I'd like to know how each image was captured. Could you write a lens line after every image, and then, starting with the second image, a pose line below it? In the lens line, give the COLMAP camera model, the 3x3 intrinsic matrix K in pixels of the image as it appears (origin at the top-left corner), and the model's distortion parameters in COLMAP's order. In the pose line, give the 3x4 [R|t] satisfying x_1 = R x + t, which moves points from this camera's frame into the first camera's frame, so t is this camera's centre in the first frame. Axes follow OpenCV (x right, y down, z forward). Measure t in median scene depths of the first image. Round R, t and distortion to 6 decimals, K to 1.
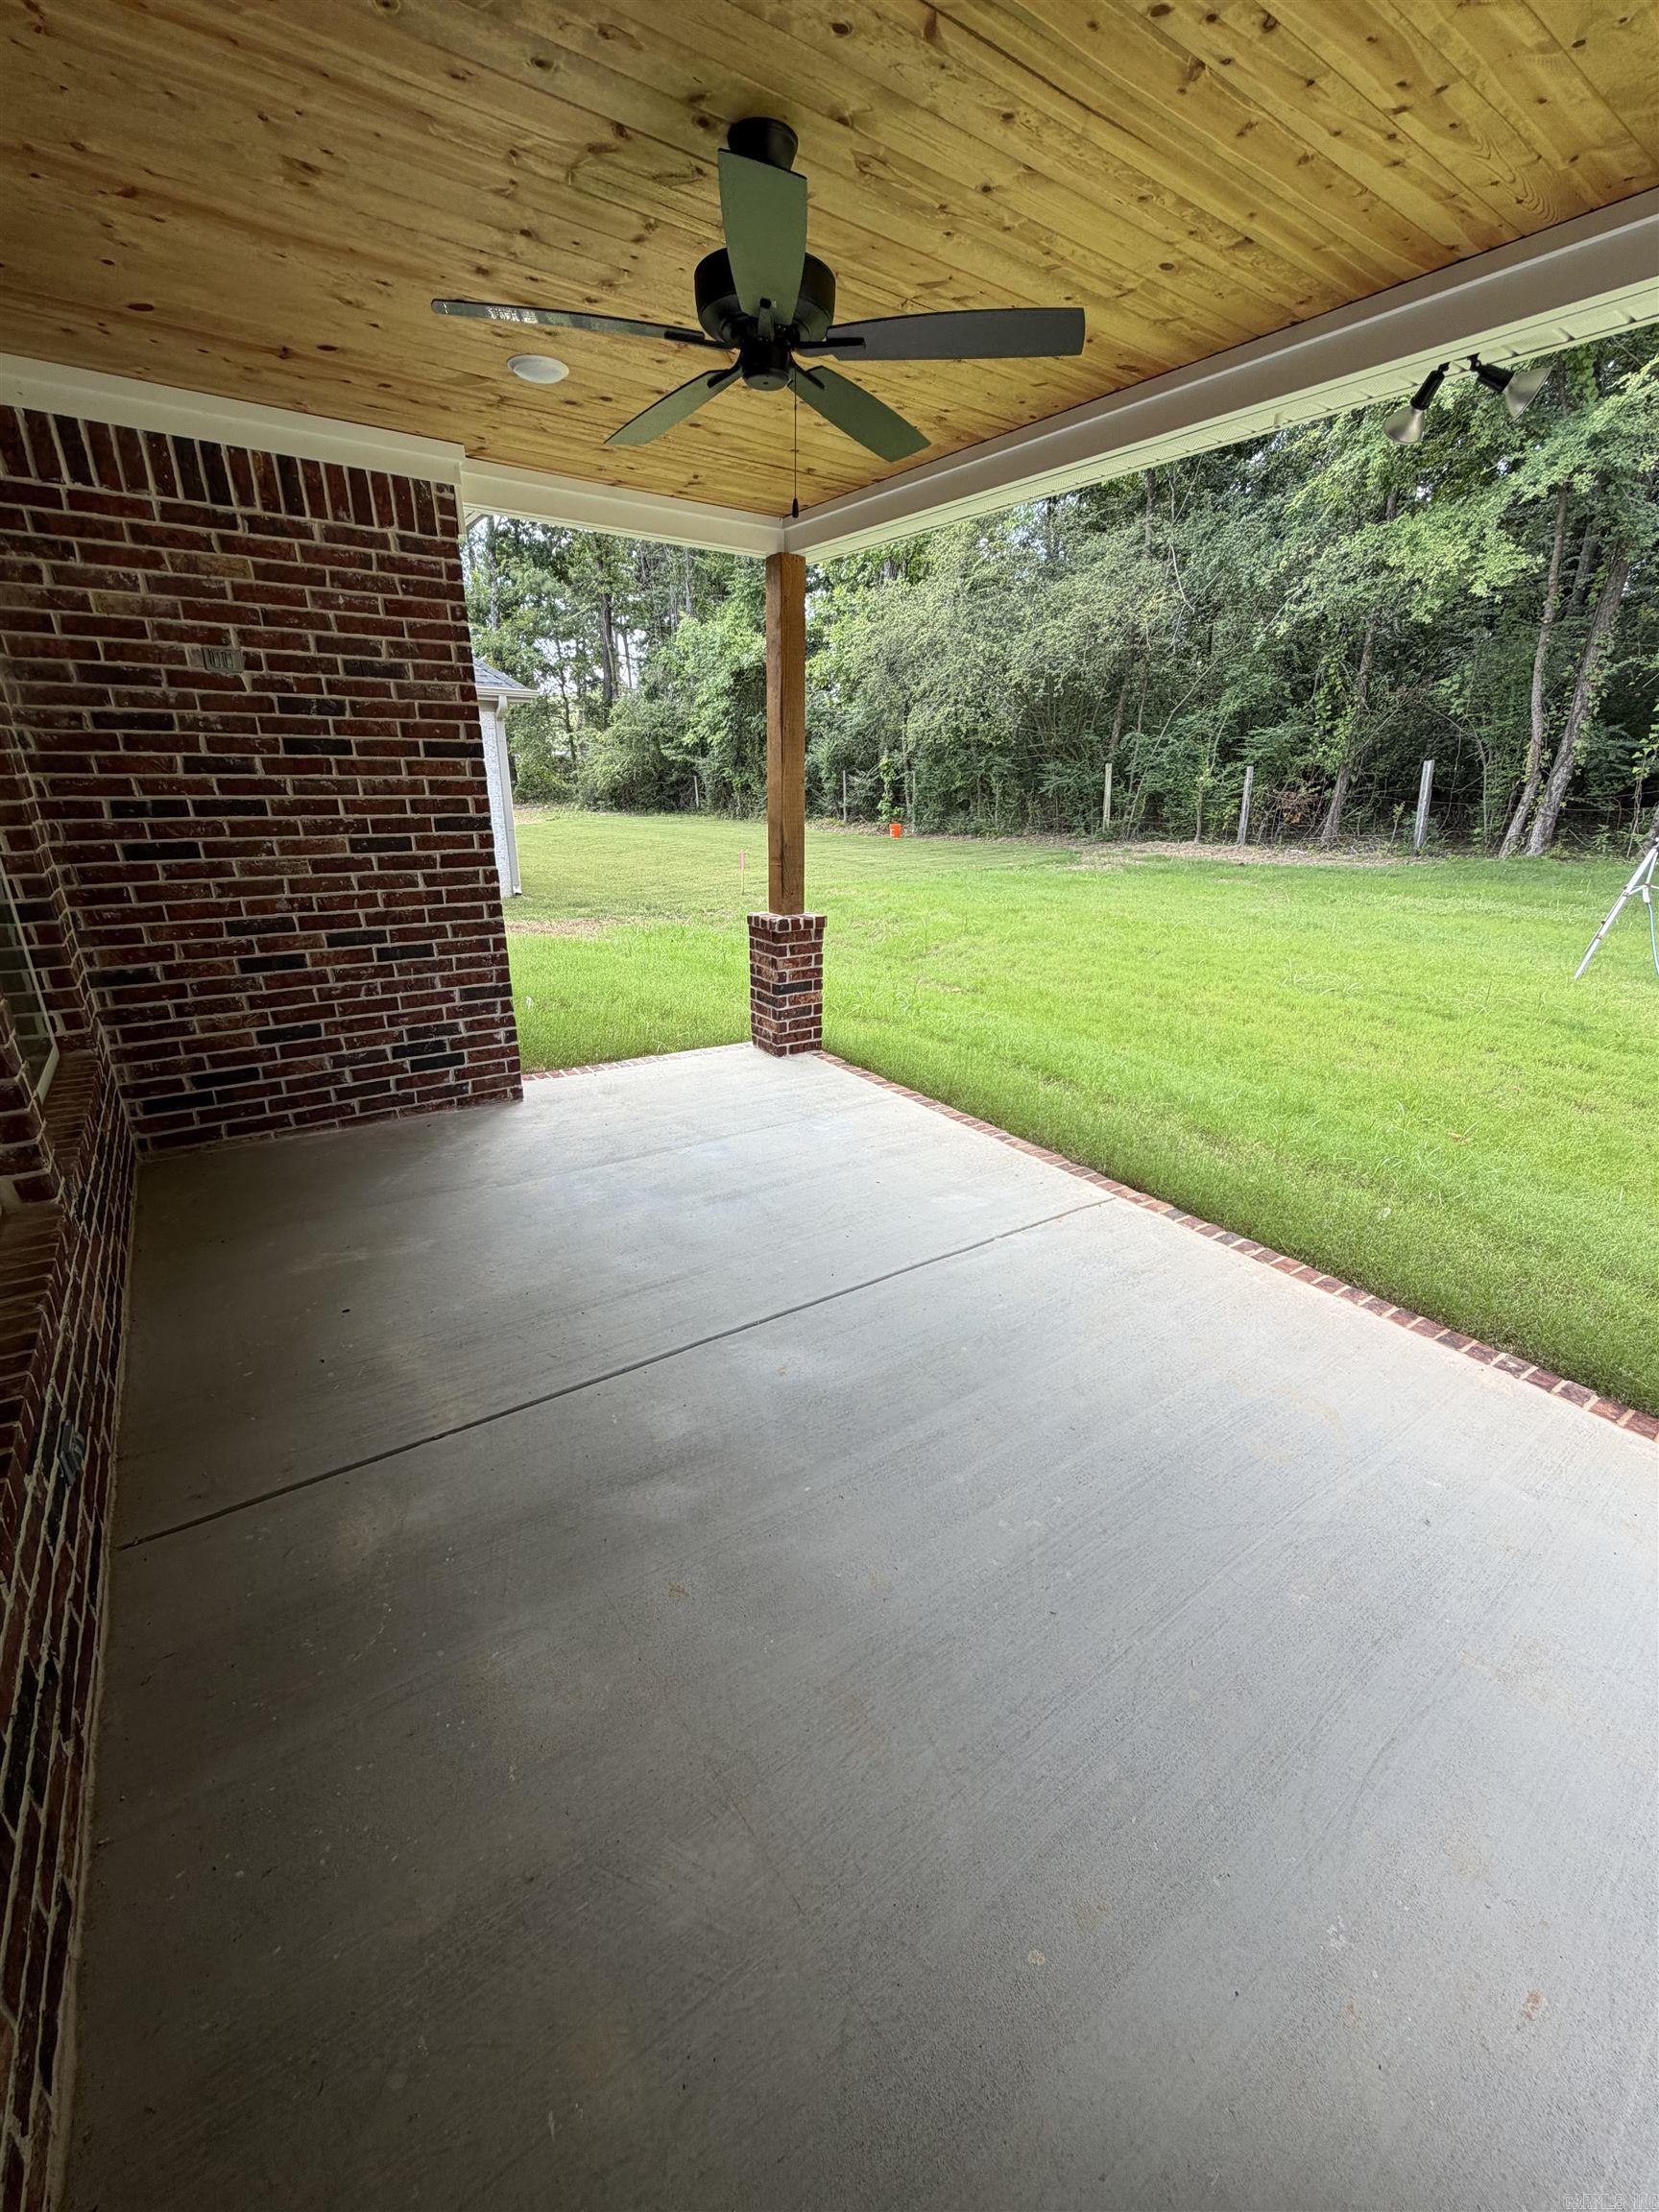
lens RADIAL K [[883.3, 0, 828.7], [0, 883.3, 1096.2], [0, 0, 1]] dist [0.001686, 0.000038]
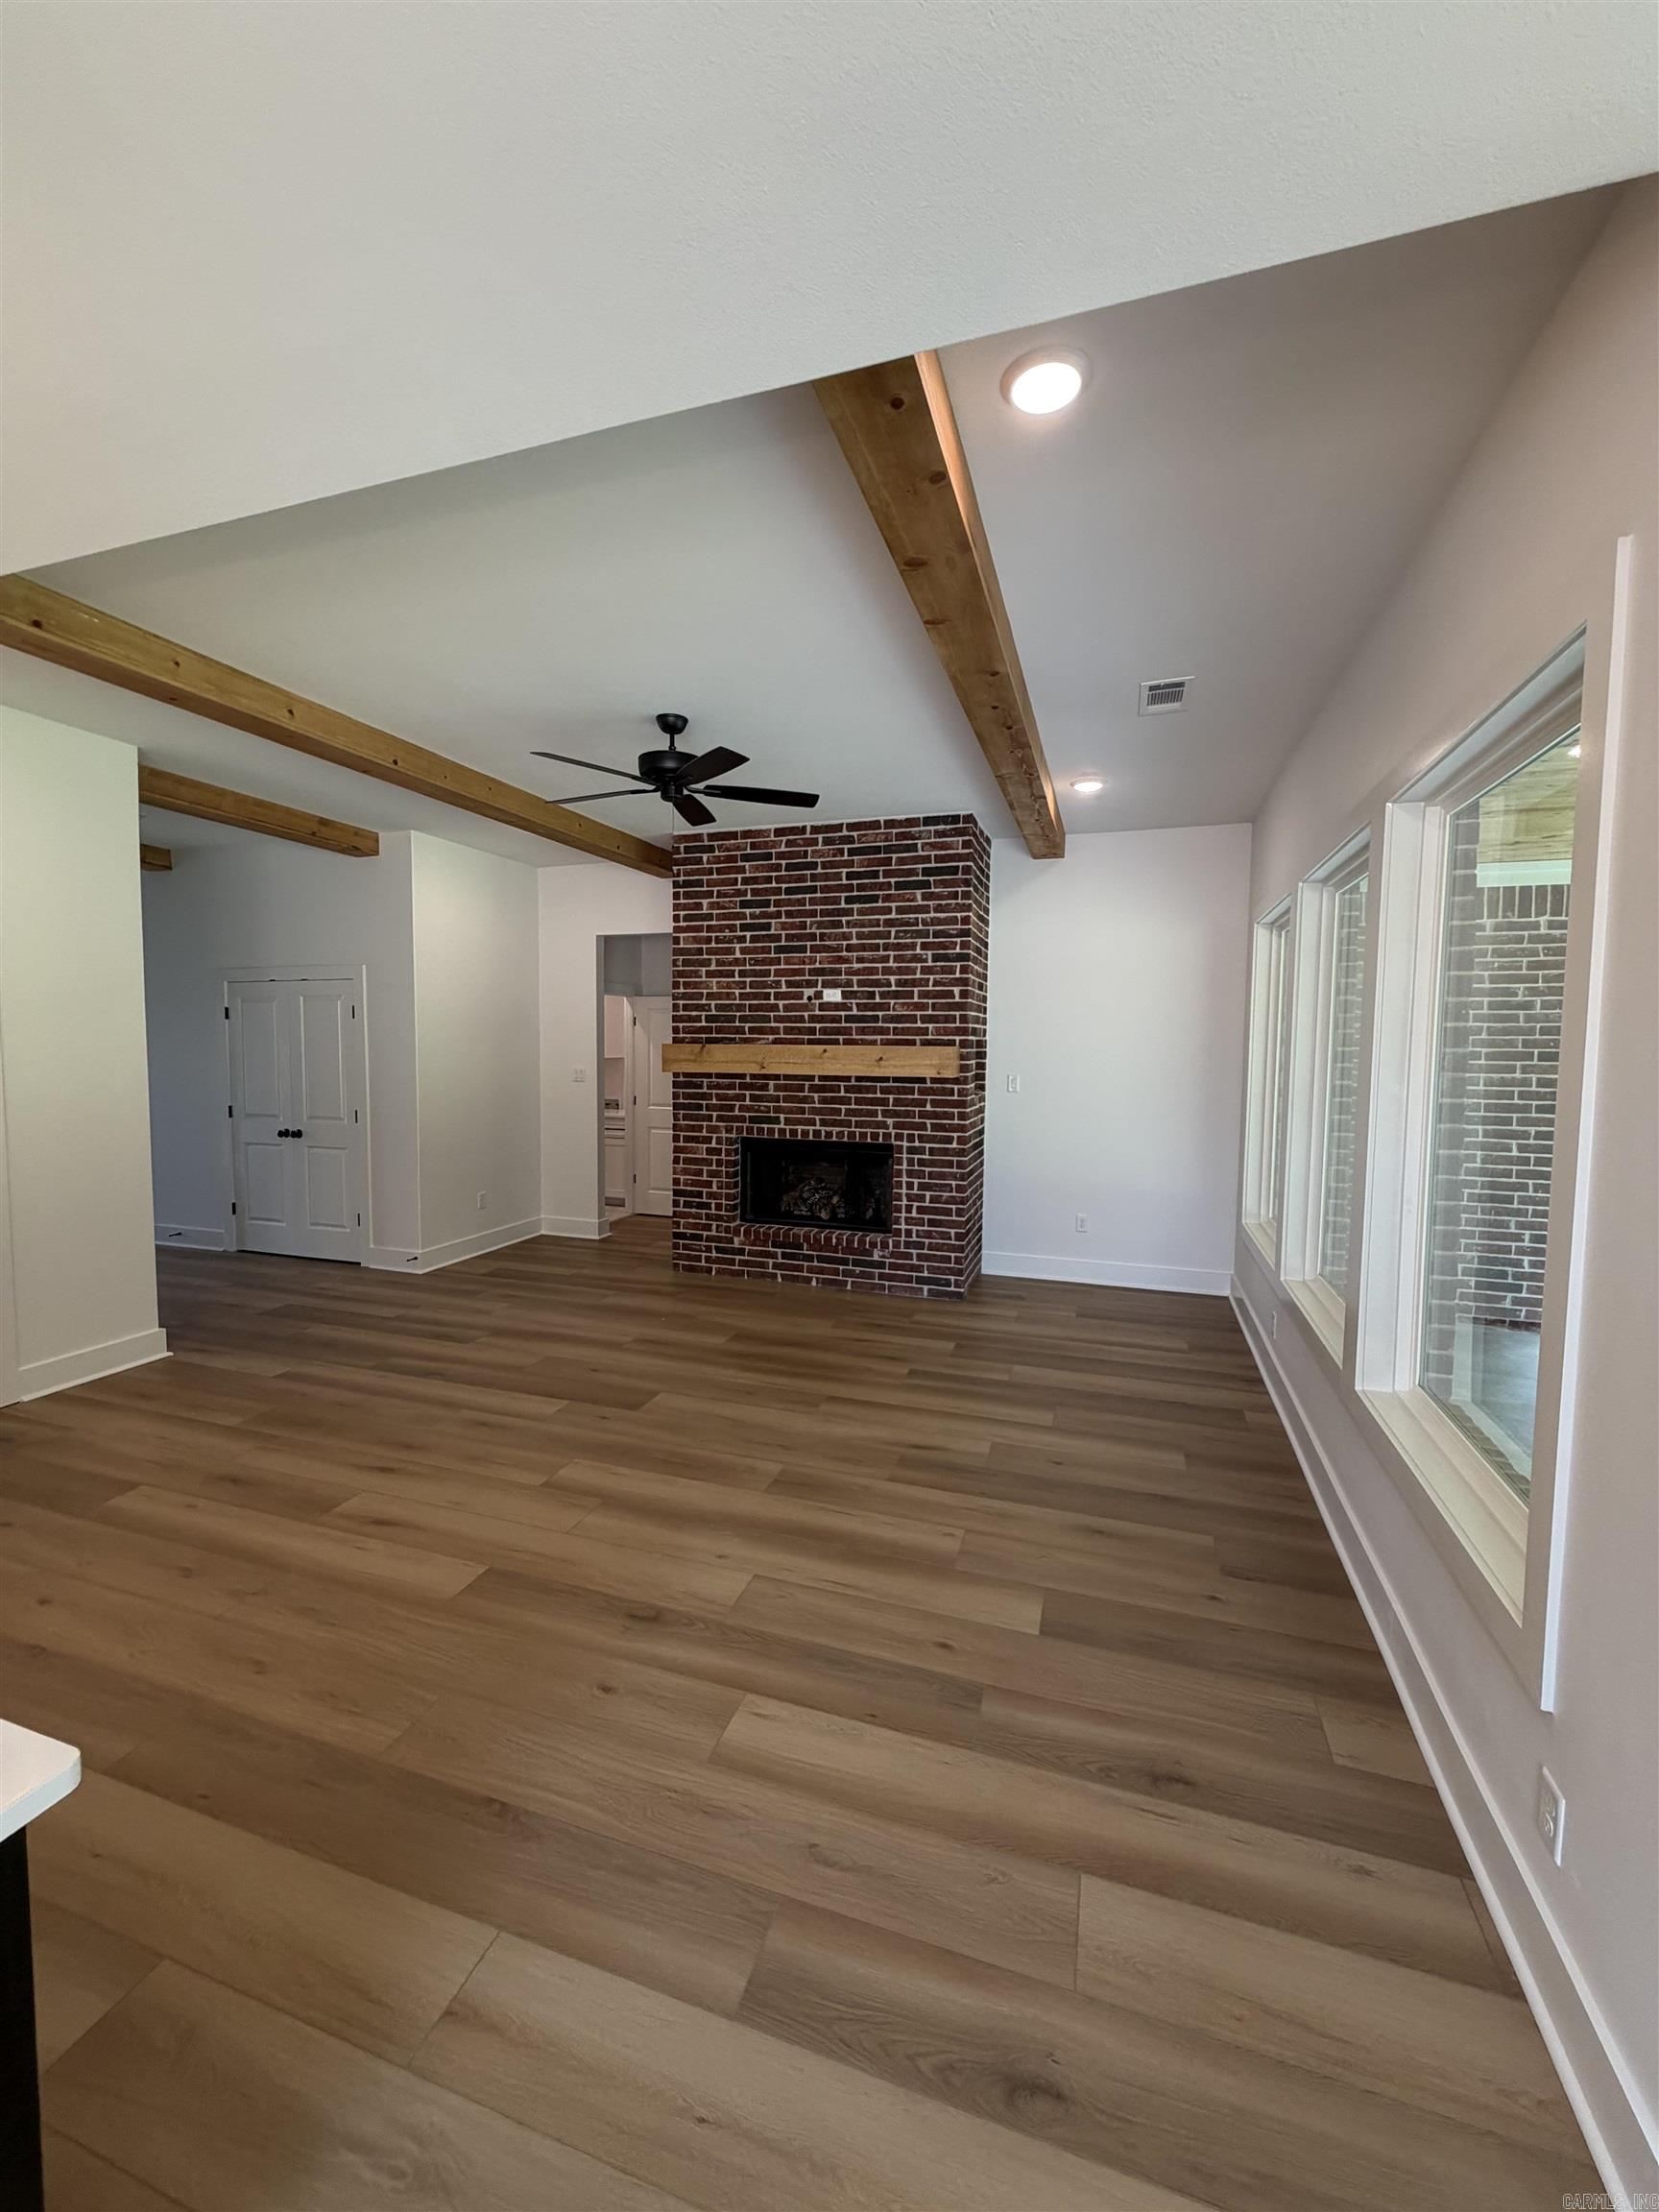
lens RADIAL K [[883.3, 0, 828.7], [0, 883.3, 1096.2], [0, 0, 1]] dist [0.001686, 0.000038]
pose [[0.598567, 0.038963, -0.800125, -0.014876], [-0.280009, 0.945988, -0.163407, 0.187779], [0.750541, 0.321852, 0.577147, -0.566637]]
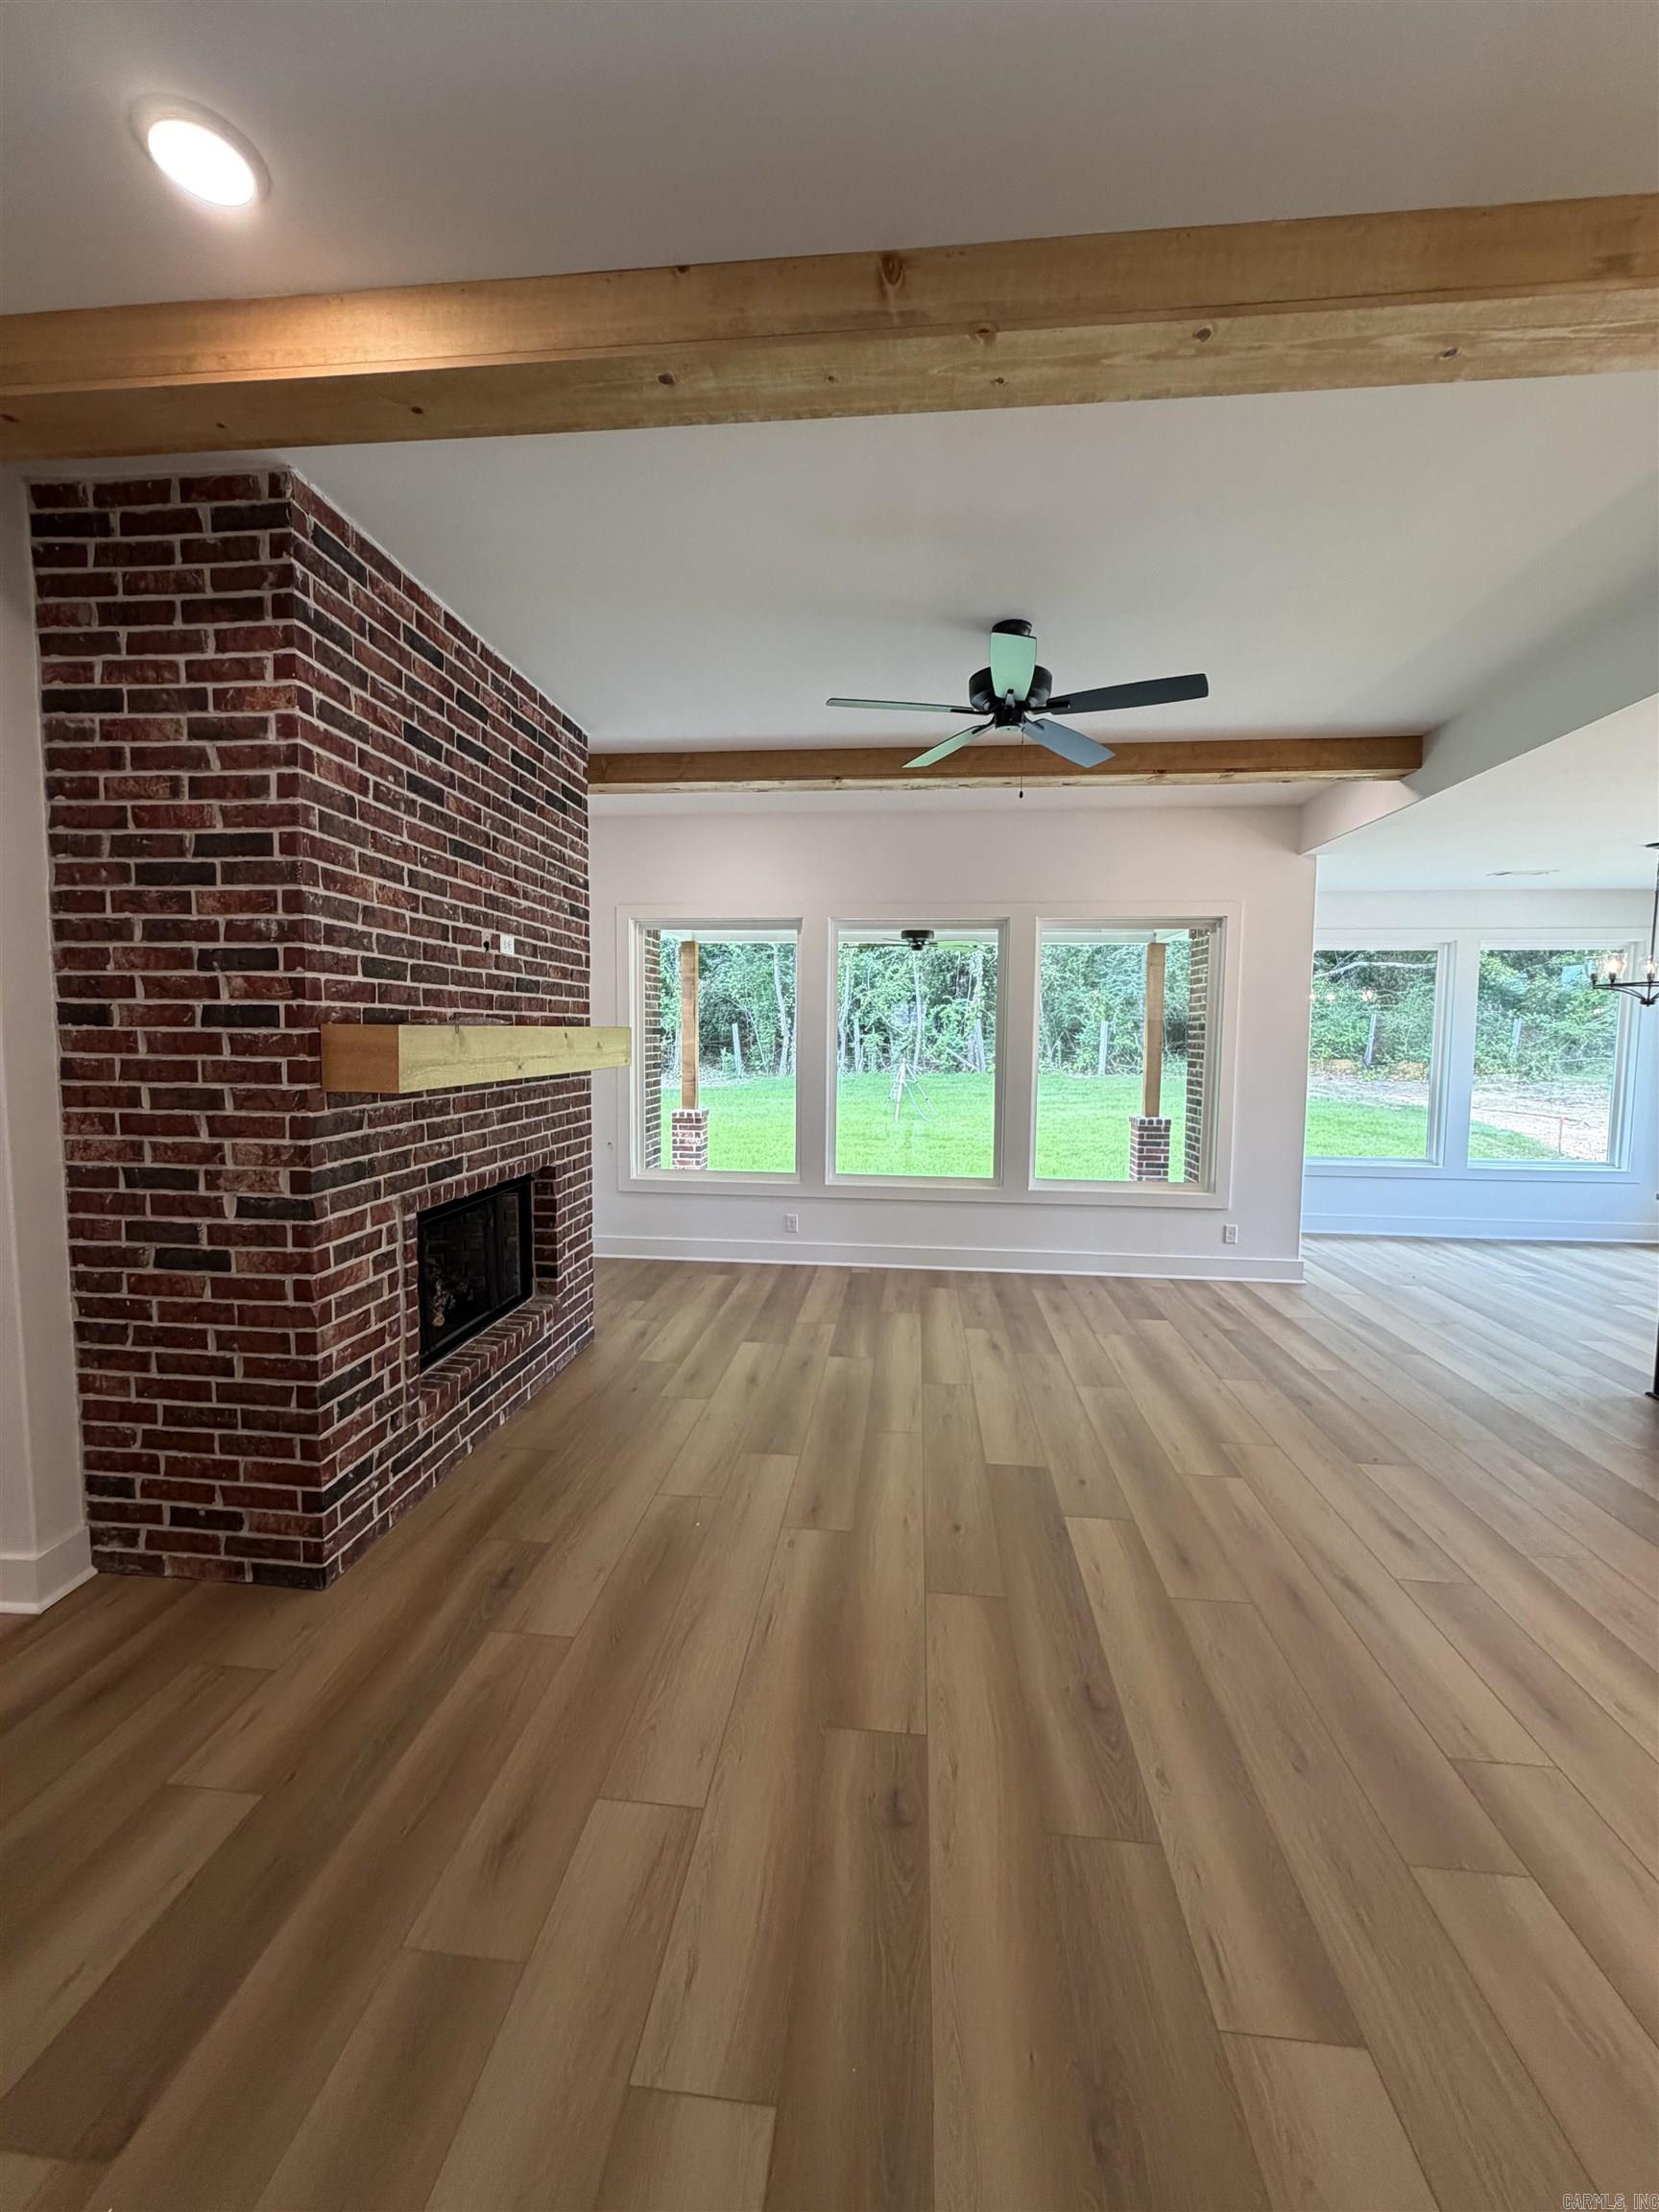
lens RADIAL K [[883.3, 0, 828.7], [0, 883.3, 1096.2], [0, 0, 1]] dist [0.001686, 0.000038]
pose [[0.653335, -0.066103, 0.754178, -1.718864], [0.265704, 0.952833, -0.146661, 0.153413], [-0.708911, 0.296207, 0.640083, -0.531755]]
